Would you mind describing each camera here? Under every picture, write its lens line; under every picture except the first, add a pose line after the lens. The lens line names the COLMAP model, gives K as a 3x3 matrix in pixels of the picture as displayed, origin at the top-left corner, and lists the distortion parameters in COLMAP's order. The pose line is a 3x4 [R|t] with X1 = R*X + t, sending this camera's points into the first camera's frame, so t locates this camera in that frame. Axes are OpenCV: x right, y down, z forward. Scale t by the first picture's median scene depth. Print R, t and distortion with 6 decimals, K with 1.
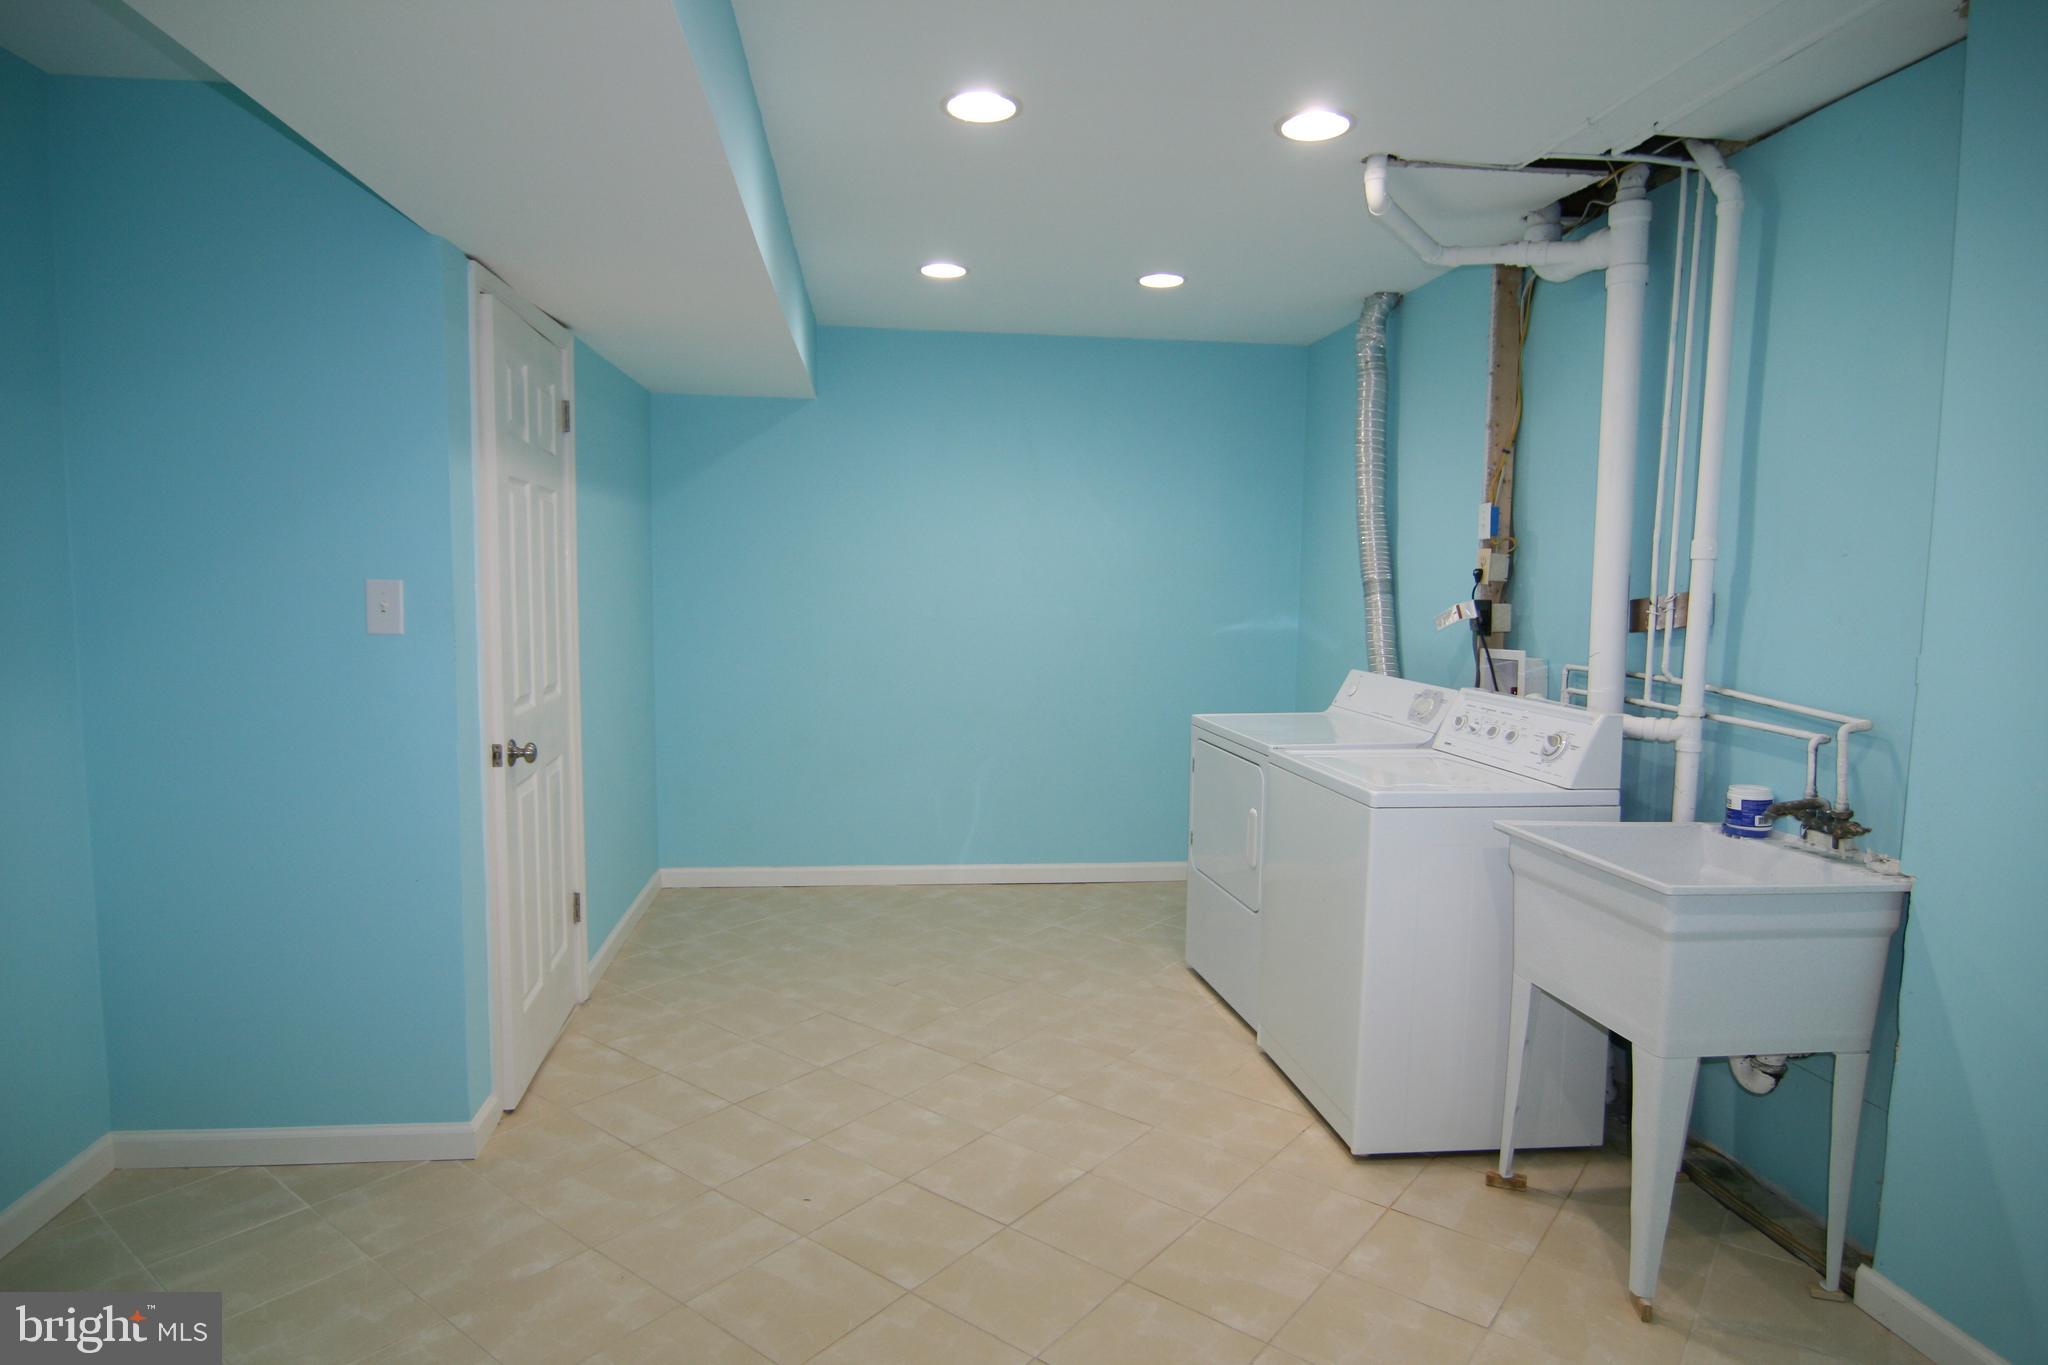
lens RADIAL K [[1160.9, 0, 1024.4], [0, 1160.9, 684.8], [0, 0, 1]] dist [-0.011964, -0.009627]
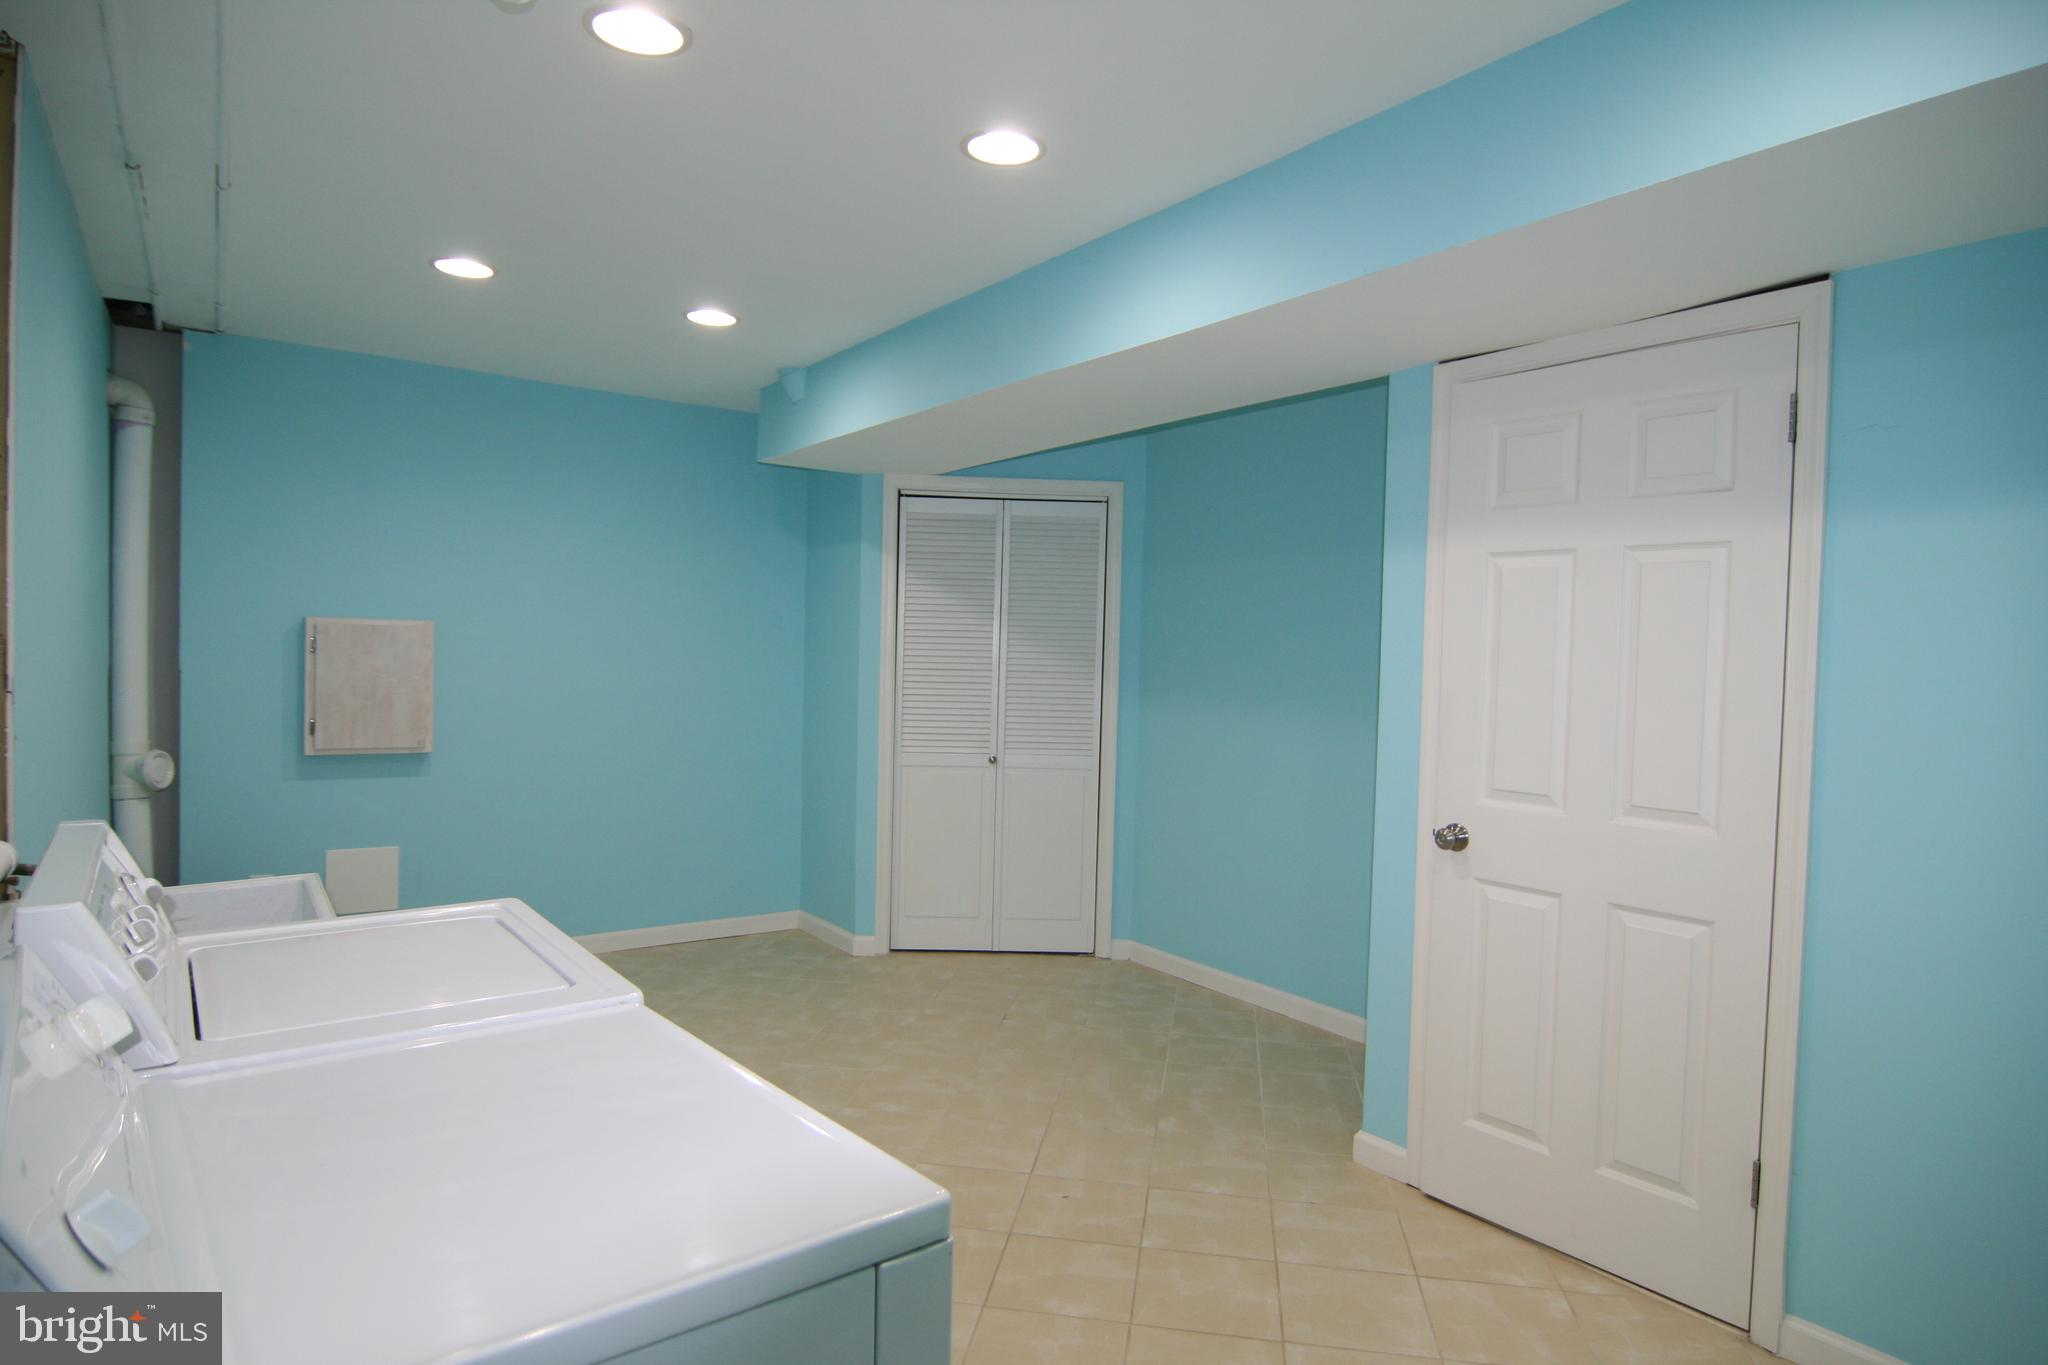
lens RADIAL K [[1160.9, 0, 1029.5], [0, 1160.9, 669.6], [0, 0, 1]] dist [-0.011964, -0.009627]
pose [[-0.874330, -0.028063, -0.484520, 0.348547], [-0.088139, 0.990907, 0.101656, -0.147884], [0.477262, 0.131586, -0.868854, 1.657510]]
